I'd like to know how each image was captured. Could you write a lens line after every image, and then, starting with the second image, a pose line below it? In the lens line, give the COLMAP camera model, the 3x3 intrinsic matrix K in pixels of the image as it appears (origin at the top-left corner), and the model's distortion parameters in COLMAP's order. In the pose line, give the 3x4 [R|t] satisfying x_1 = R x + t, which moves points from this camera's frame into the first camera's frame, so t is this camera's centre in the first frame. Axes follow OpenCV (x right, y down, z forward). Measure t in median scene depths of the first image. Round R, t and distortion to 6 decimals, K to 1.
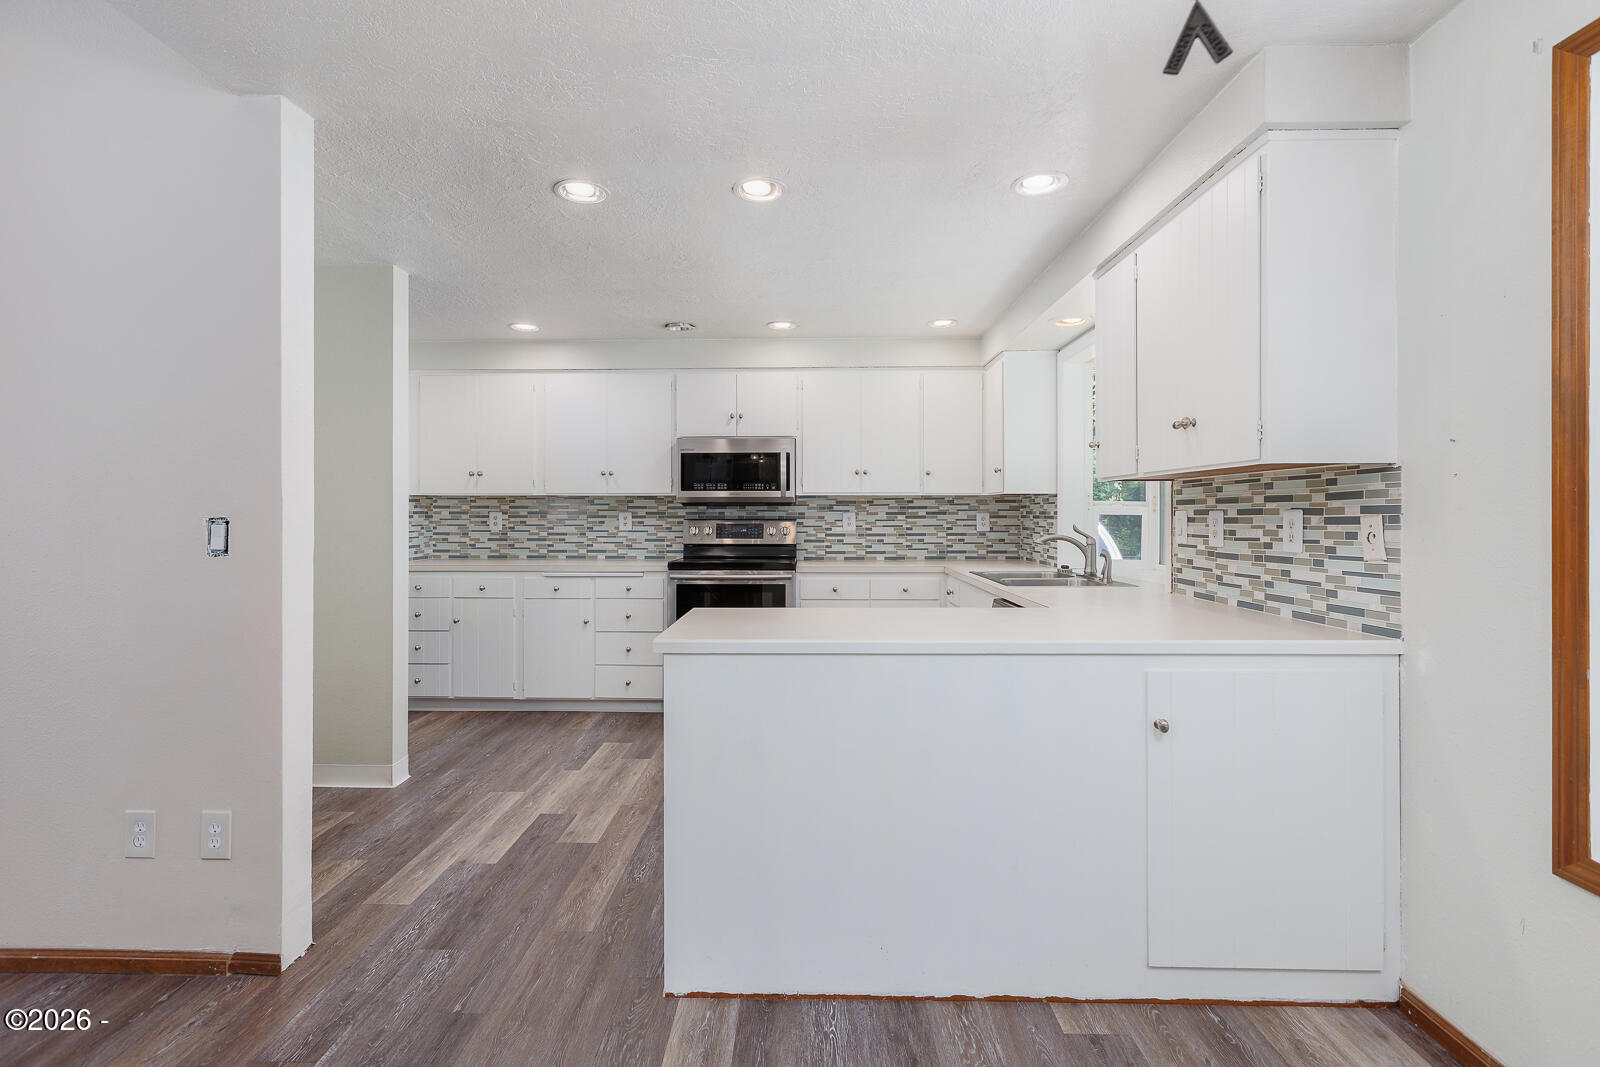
lens RADIAL K [[726.6, 0, 786.2], [0, 726.6, 512.6], [0, 0, 1]] dist [0.001708, -0.000090]
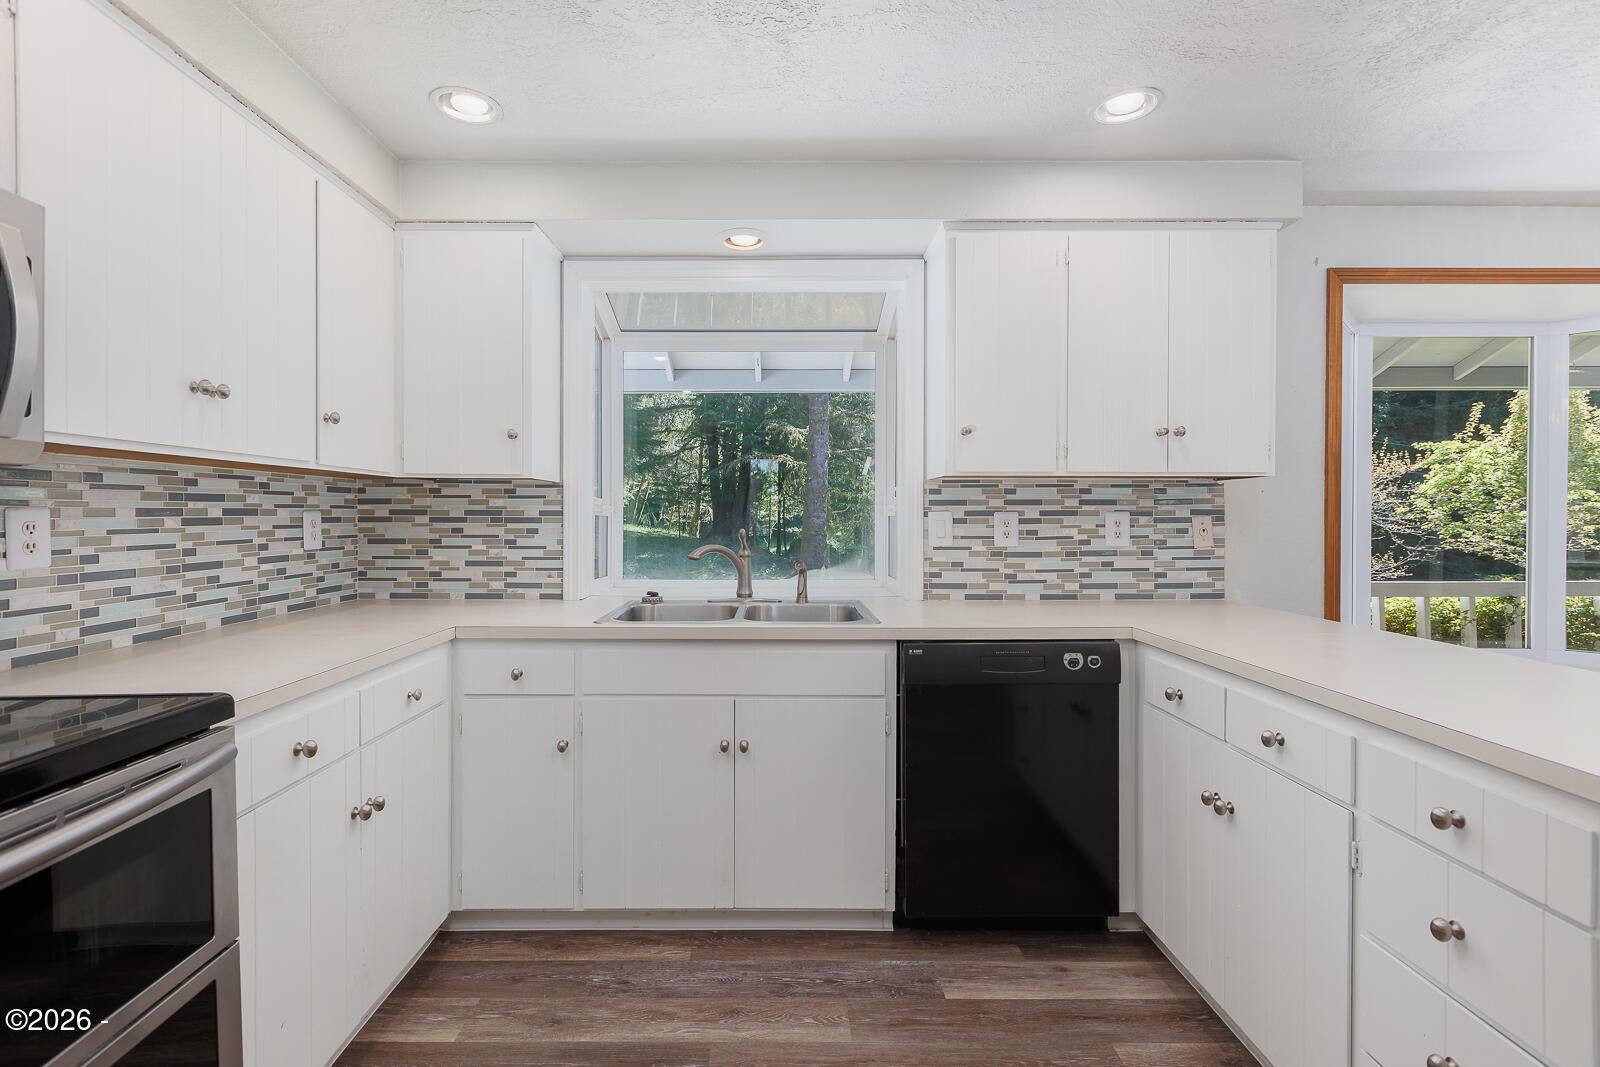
lens RADIAL K [[726.6, 0, 756.7], [0, 726.6, 519.5], [0, 0, 1]] dist [0.001708, -0.000090]
pose [[-0.022485, -0.004758, 0.999736, -0.287836], [-0.002789, 0.999985, 0.004697, 0.002932], [-0.999743, -0.002683, -0.022498, 0.910912]]
